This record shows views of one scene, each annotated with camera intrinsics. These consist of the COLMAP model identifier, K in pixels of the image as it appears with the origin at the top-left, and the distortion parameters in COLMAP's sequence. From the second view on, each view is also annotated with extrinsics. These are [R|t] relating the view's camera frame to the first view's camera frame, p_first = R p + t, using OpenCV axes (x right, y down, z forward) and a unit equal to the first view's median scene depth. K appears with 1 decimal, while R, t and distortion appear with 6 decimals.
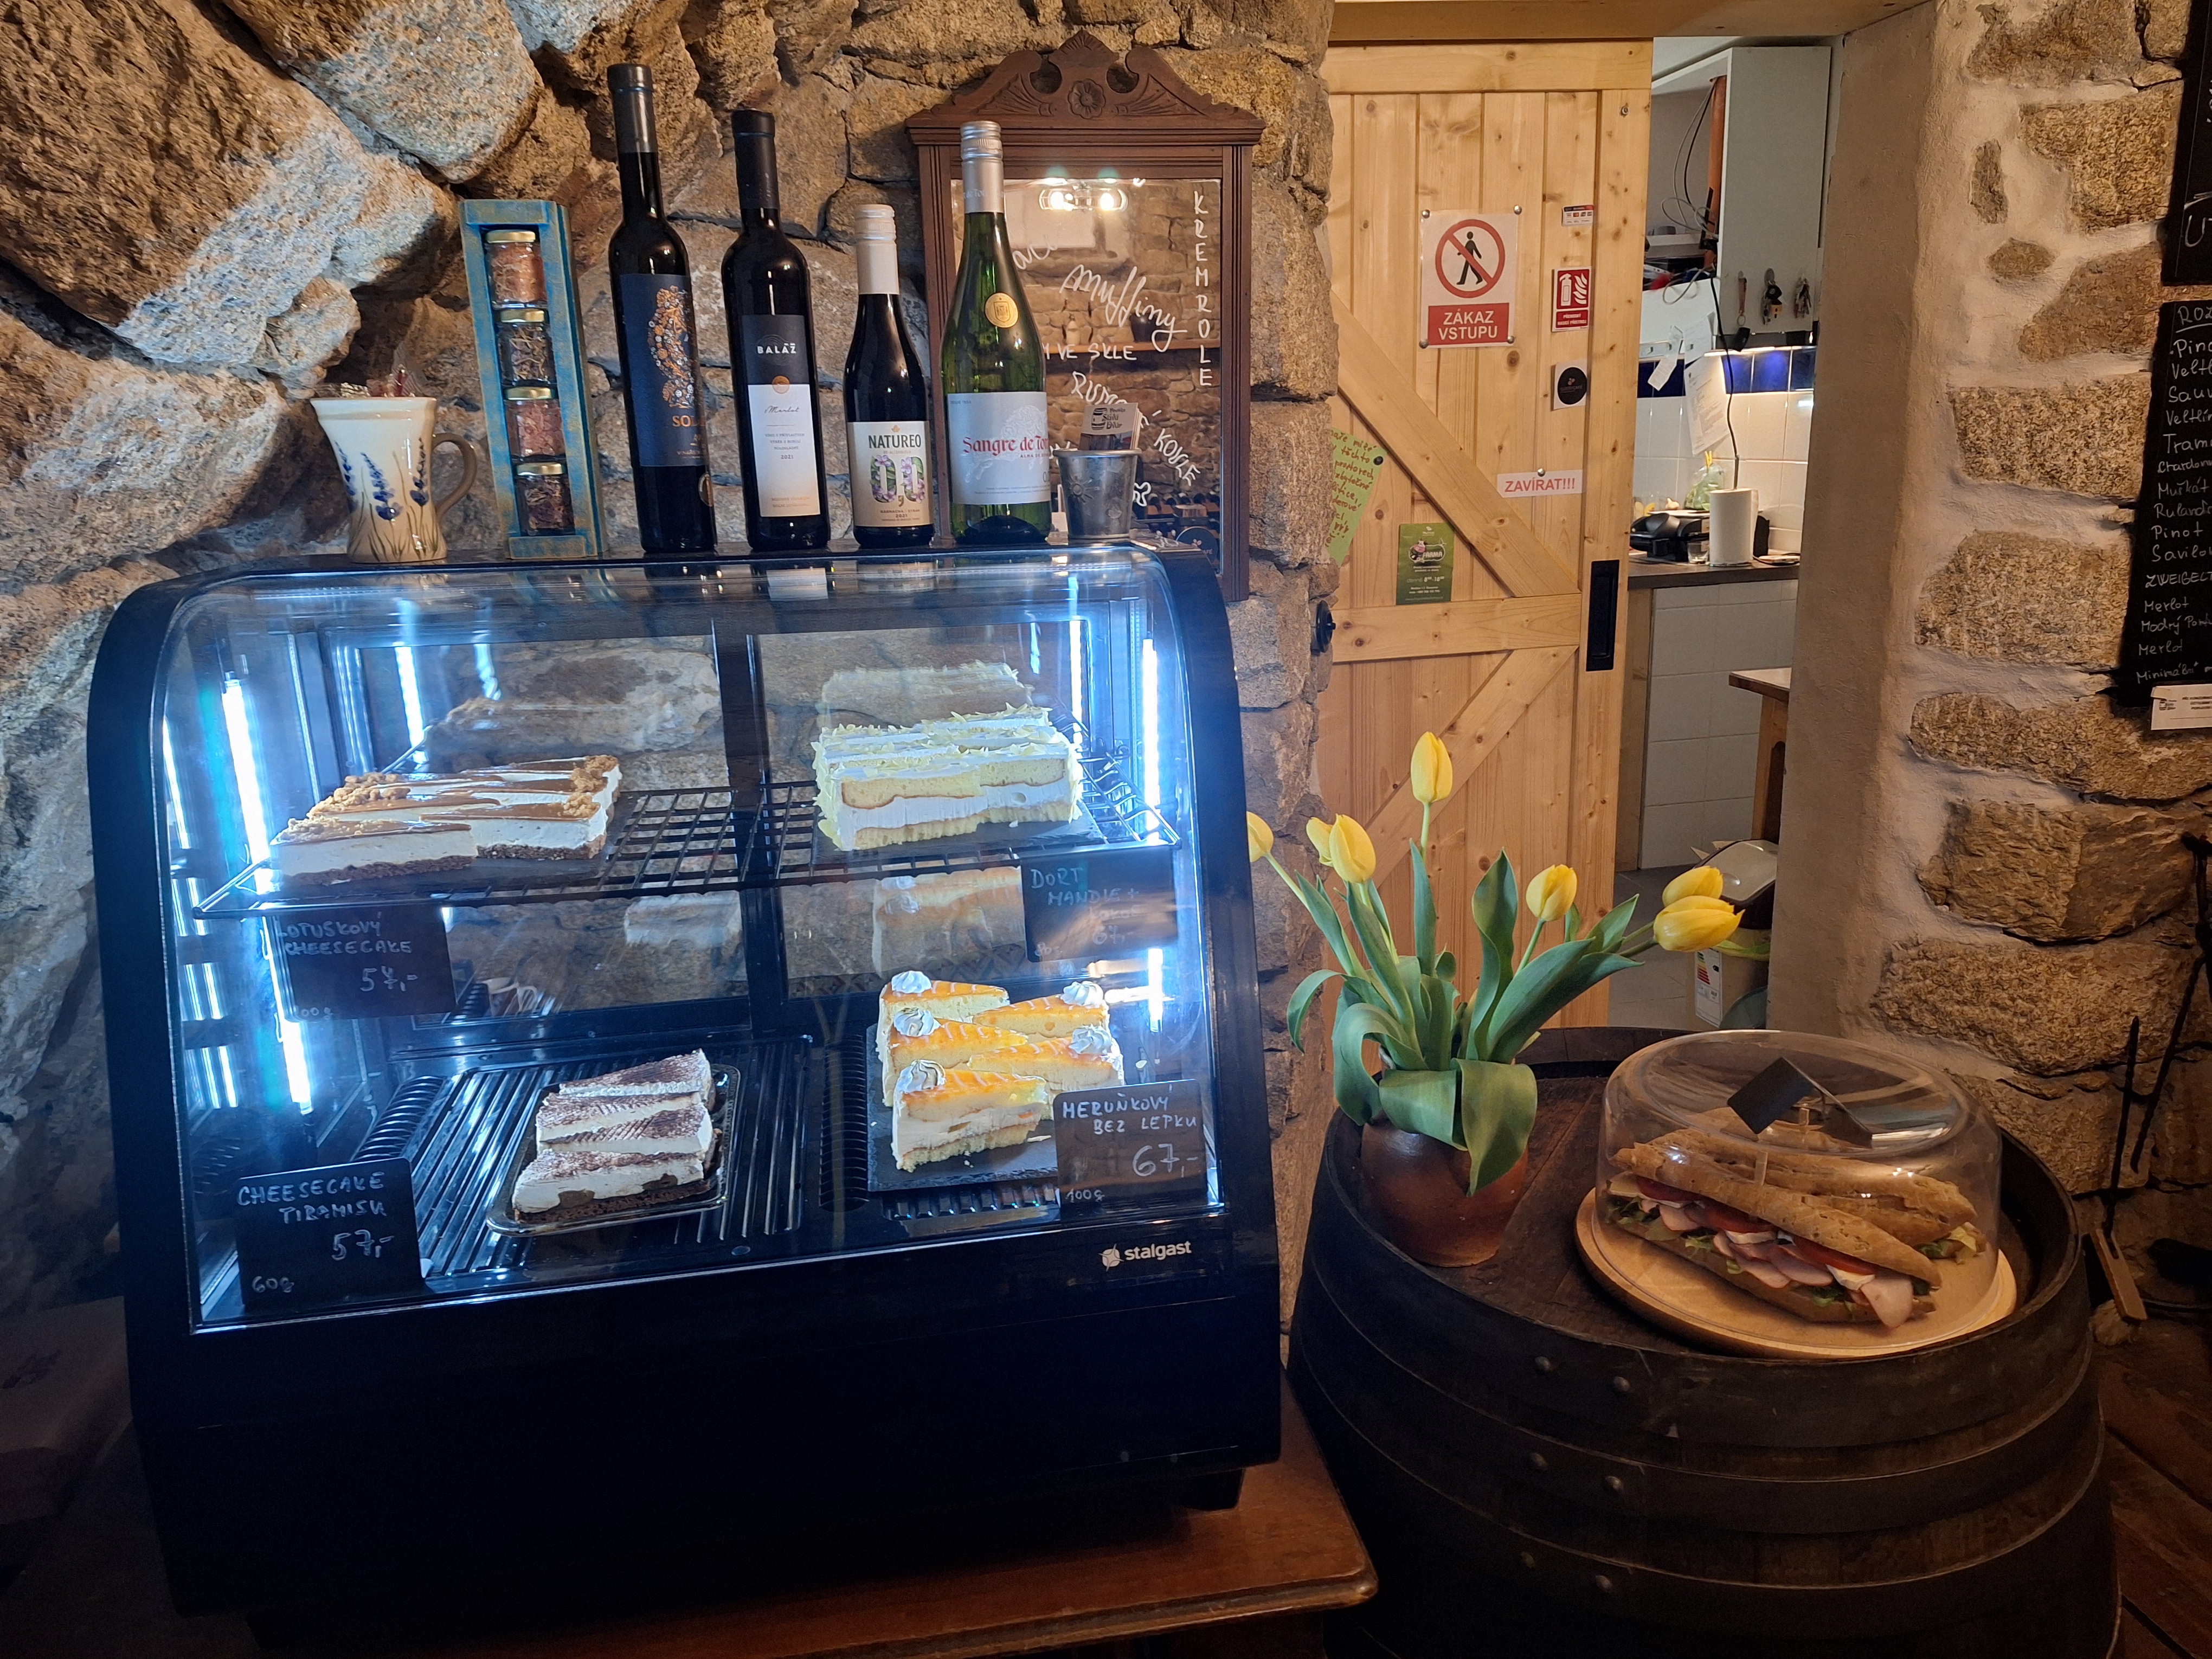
lens RADIAL K [[1606.3, 0, 1117.0], [0, 1606.3, 819.6], [0, 0, 1]] dist [0.033683, -0.018602]
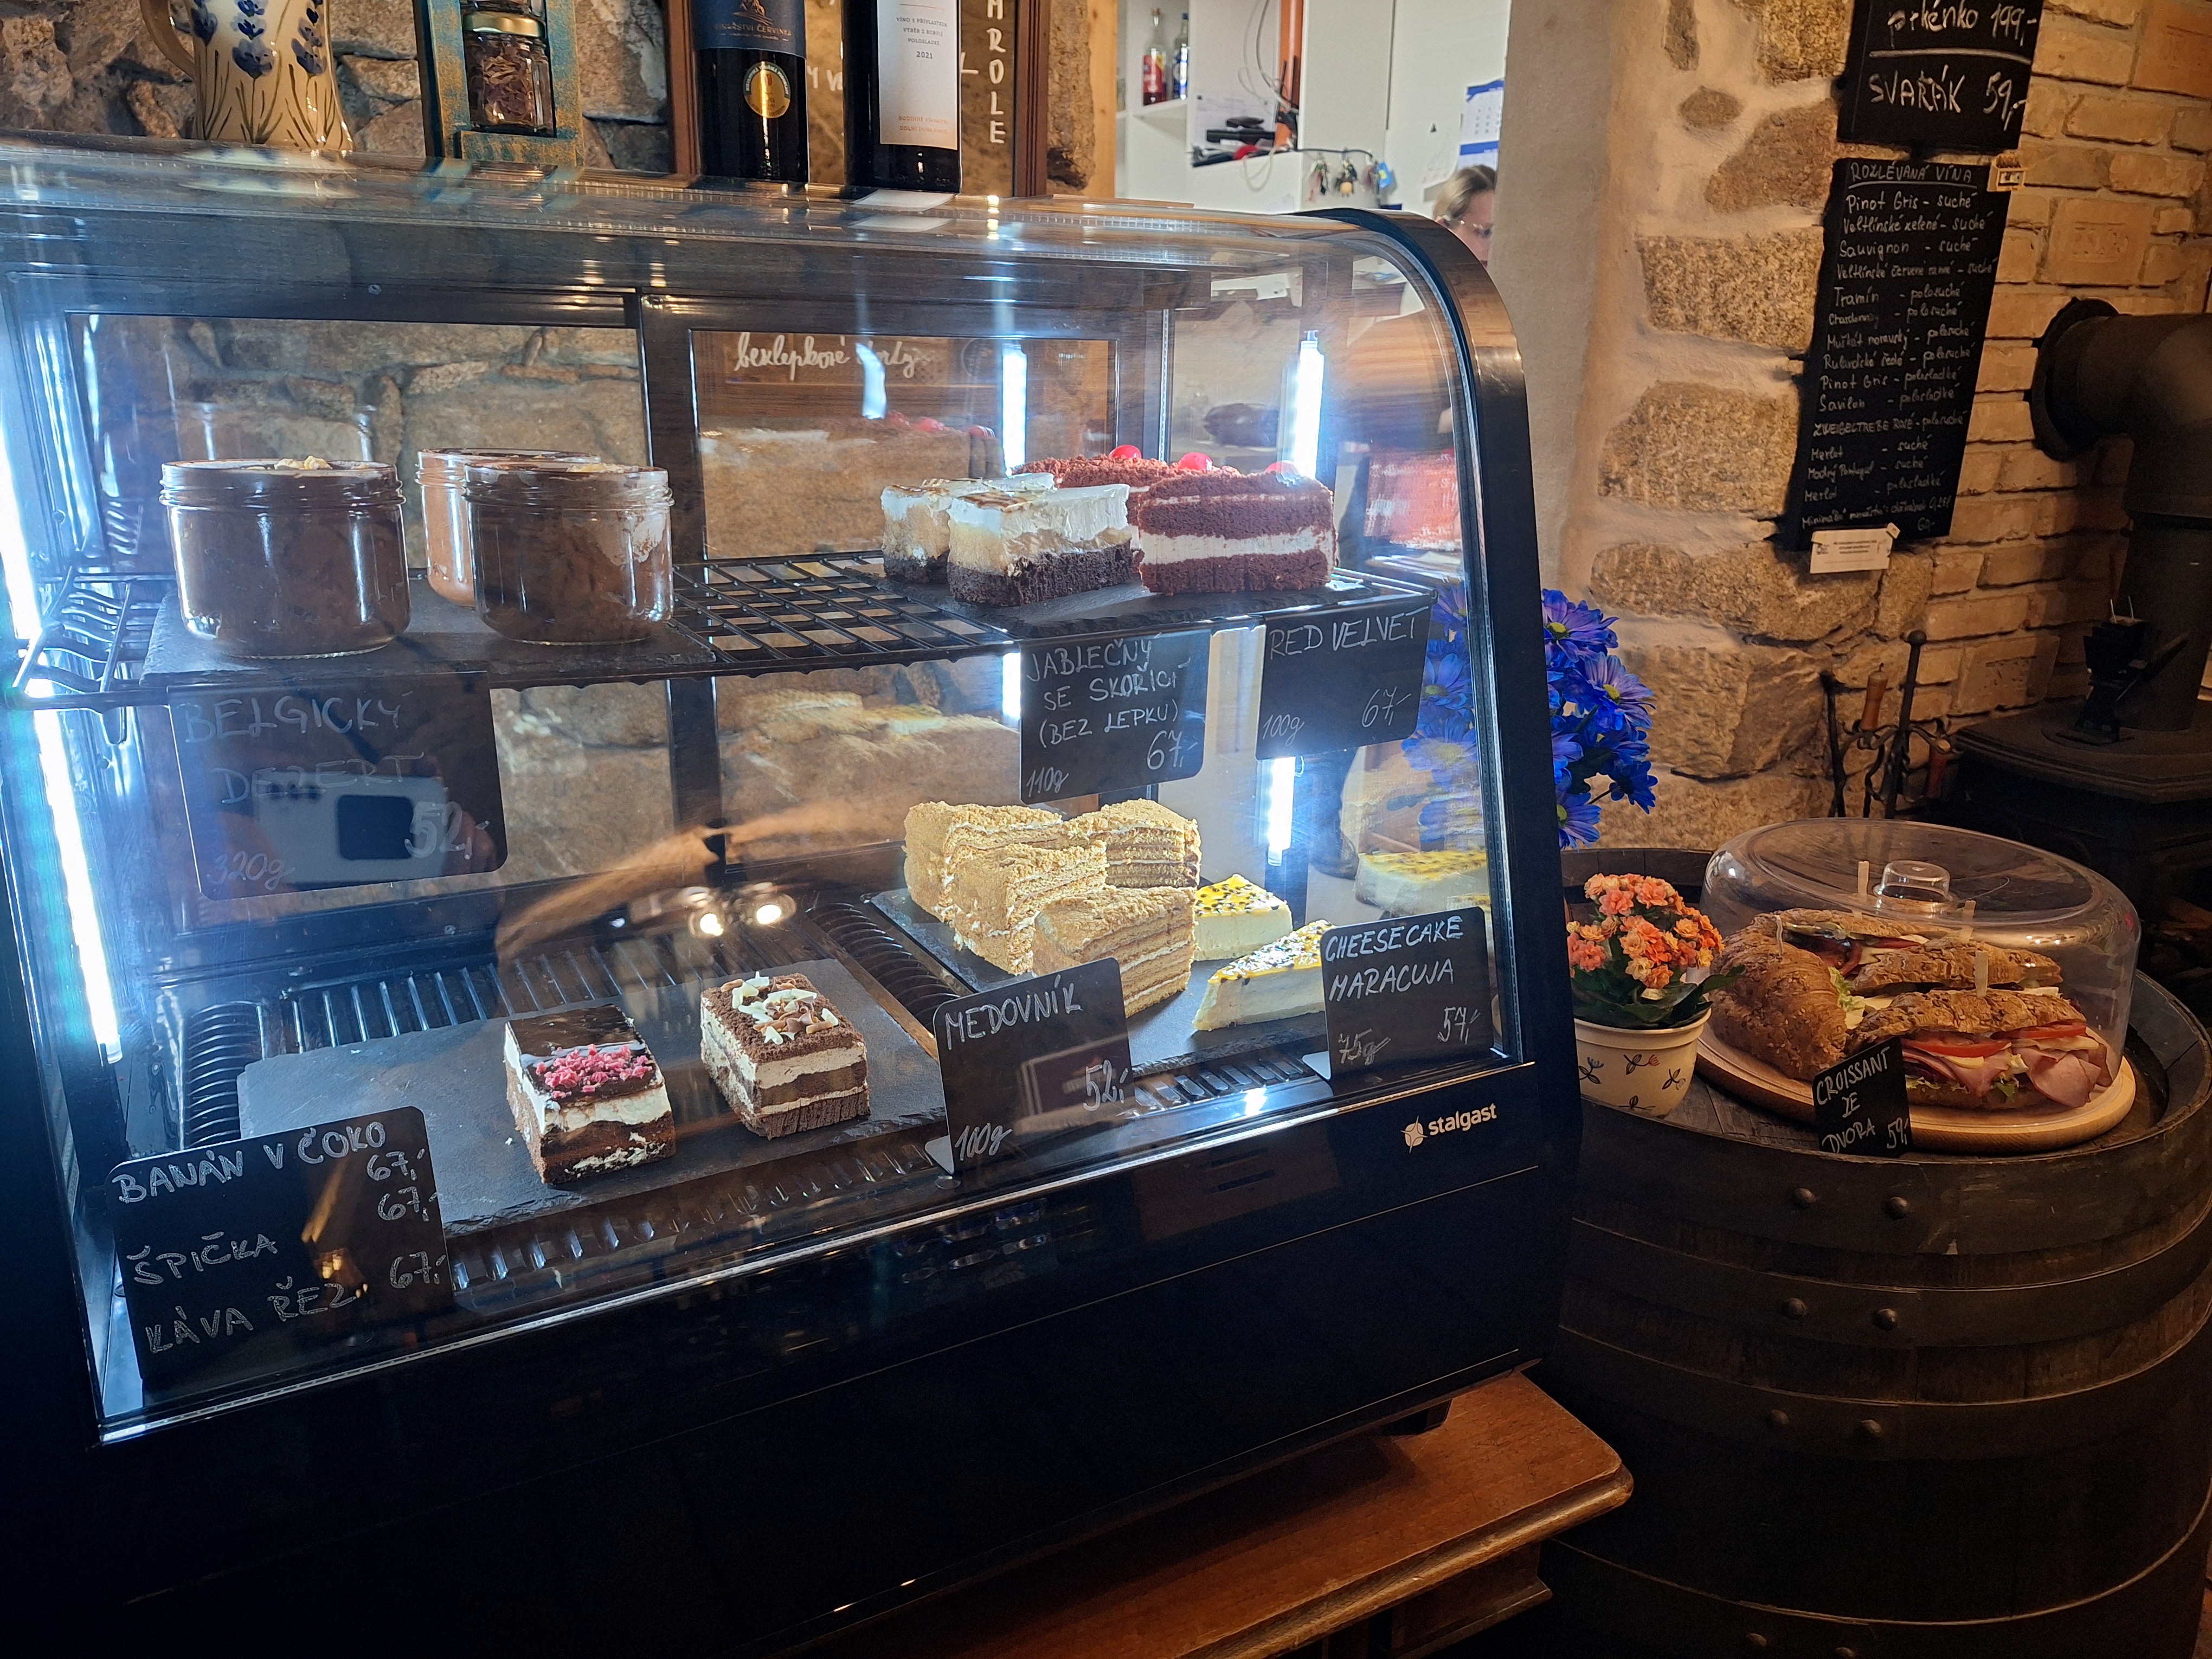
lens RADIAL K [[1606.3, 0, 1100.3], [0, 1606.3, 843.3], [0, 0, 1]] dist [0.033683, -0.018602]
pose [[0.937515, -0.056068, 0.343398, -0.178653], [0.035583, 0.997207, 0.065672, 0.035877], [-0.346121, -0.049349, 0.936891, 0.151479]]
